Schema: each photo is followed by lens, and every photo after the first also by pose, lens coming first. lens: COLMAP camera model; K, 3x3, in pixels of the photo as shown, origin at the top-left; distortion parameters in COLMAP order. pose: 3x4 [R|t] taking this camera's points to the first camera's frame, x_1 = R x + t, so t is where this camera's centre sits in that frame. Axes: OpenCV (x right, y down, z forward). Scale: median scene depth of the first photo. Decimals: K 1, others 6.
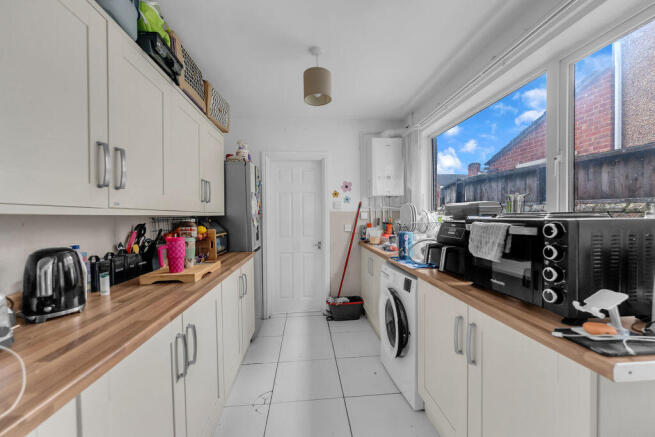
lens RADIAL K [[271.6, 0, 337.9], [0, 271.6, 222.0], [0, 0, 1]] dist [-0.000325, -0.000030]
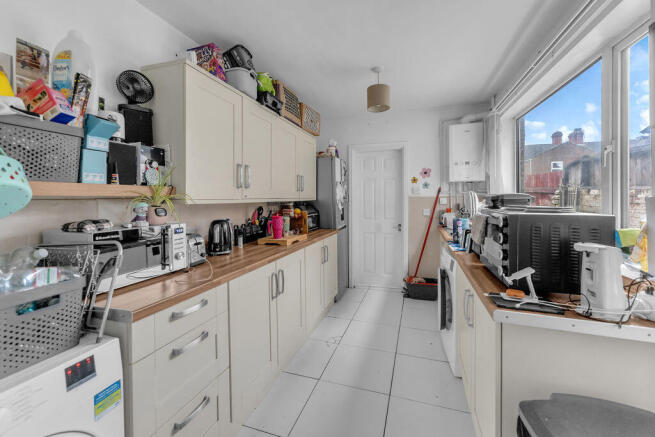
lens RADIAL K [[285.7, 0, 327.5], [0, 285.7, 205.9], [0, 0, 1]] dist [-0.000363, -0.000196]
pose [[0.907599, 0.020079, -0.419359, 0.274494], [-0.015268, 0.999774, 0.014827, -0.024058], [0.419561, -0.007054, 0.907700, -0.285301]]
